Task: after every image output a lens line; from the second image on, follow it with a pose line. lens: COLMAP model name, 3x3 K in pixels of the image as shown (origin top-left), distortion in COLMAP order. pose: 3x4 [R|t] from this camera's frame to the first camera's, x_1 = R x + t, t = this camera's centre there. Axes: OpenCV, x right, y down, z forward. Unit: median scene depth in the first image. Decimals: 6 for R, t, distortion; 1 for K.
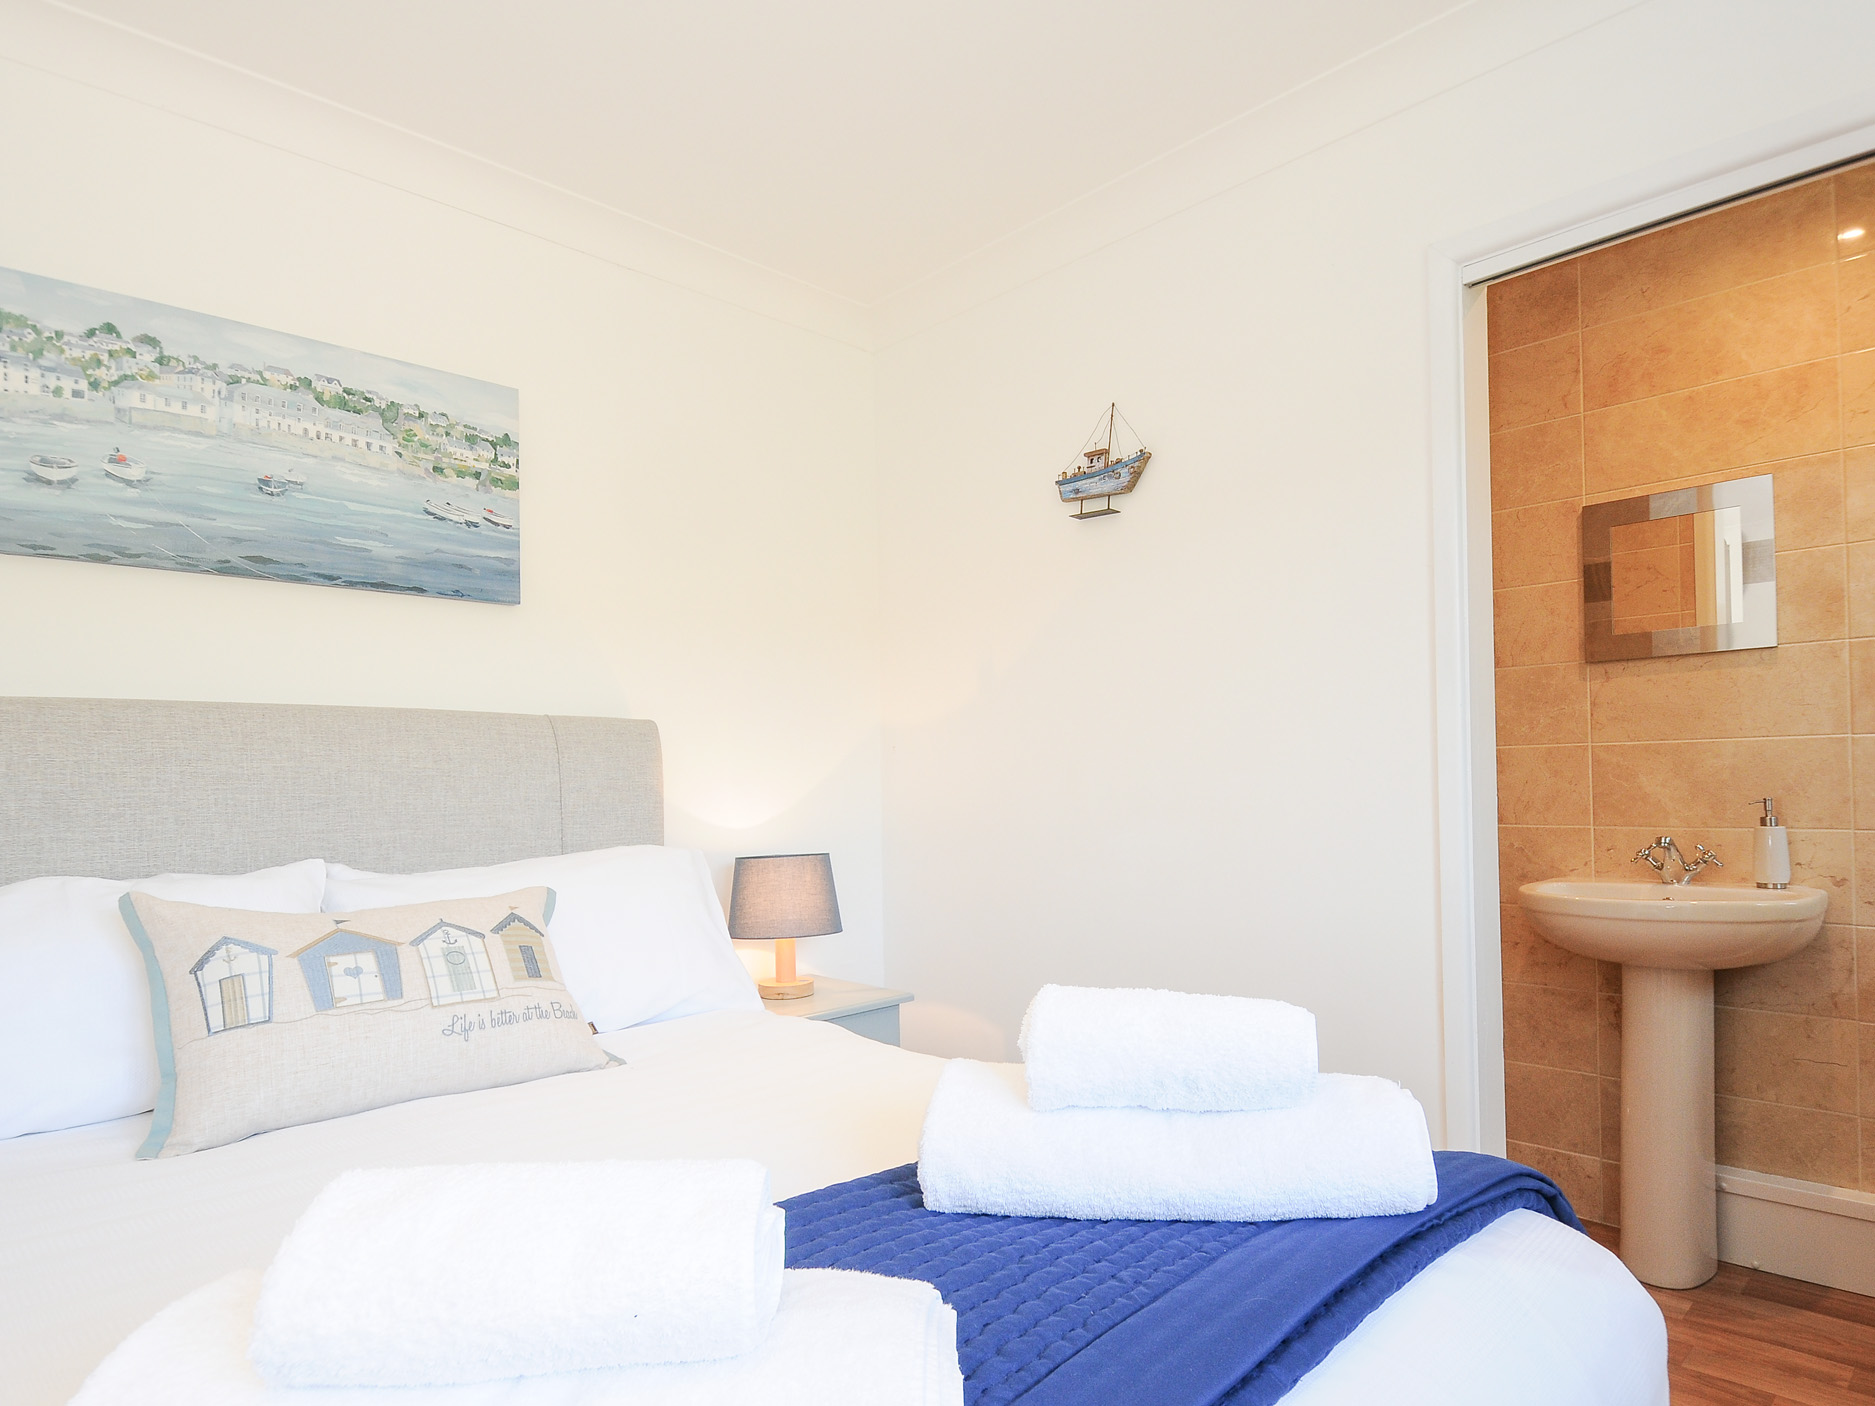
lens RADIAL K [[1092.1, 0, 937.5], [0, 1092.1, 703.0], [0, 0, 1]] dist [0.004196, -0.024566]
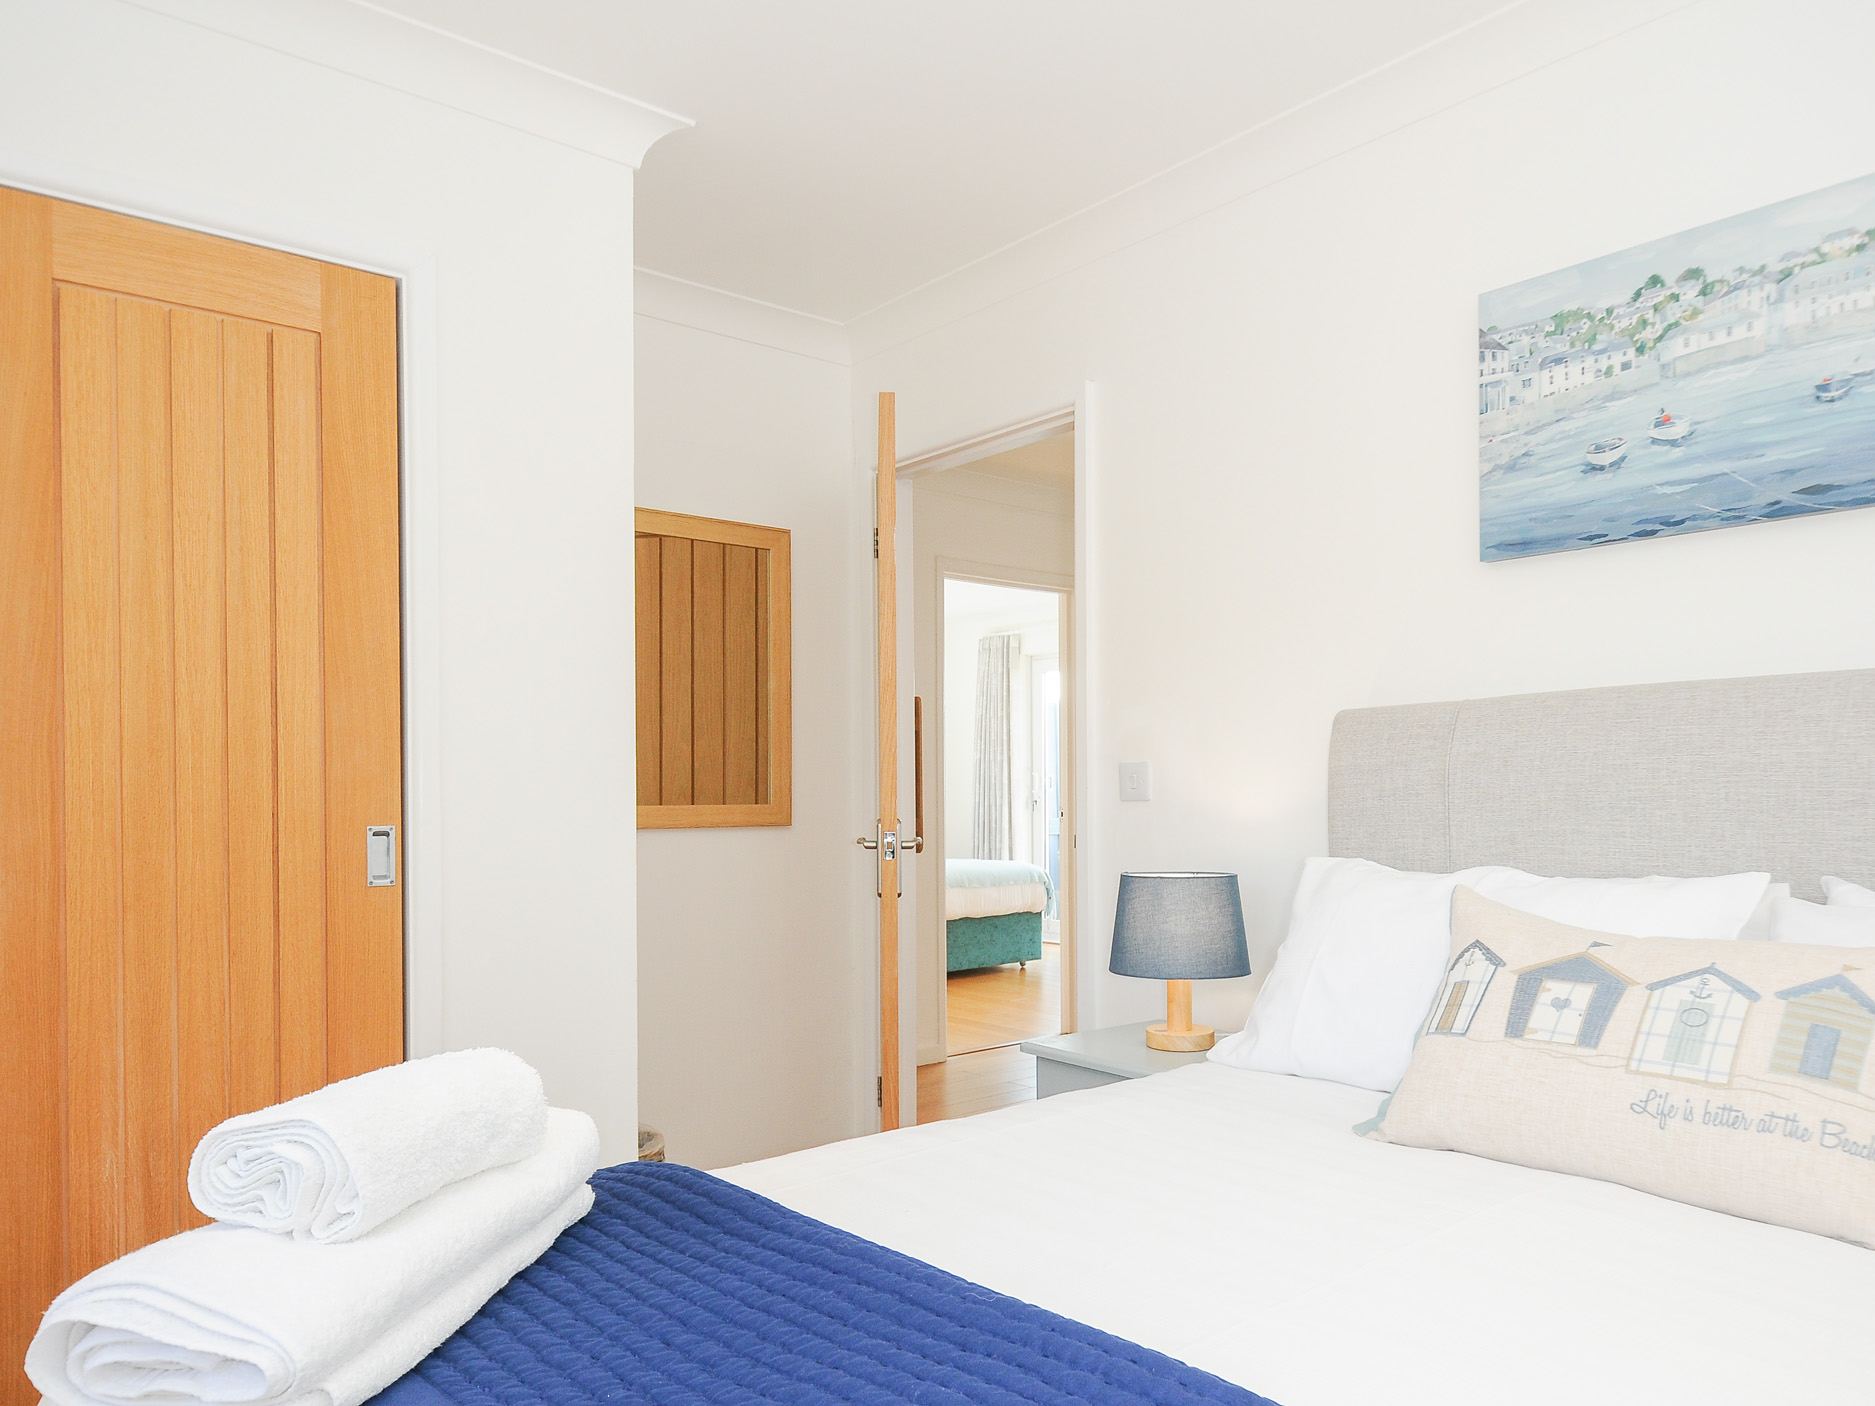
lens RADIAL K [[1269.4, 0, 939.1], [0, 1269.4, 728.5], [0, 0, 1]] dist [-0.000741, -0.004961]
pose [[-0.061375, -0.032884, -0.997573, 0.342307], [0.080063, 0.996074, -0.037760, 0.025339], [0.994898, -0.082187, -0.058501, 0.436733]]
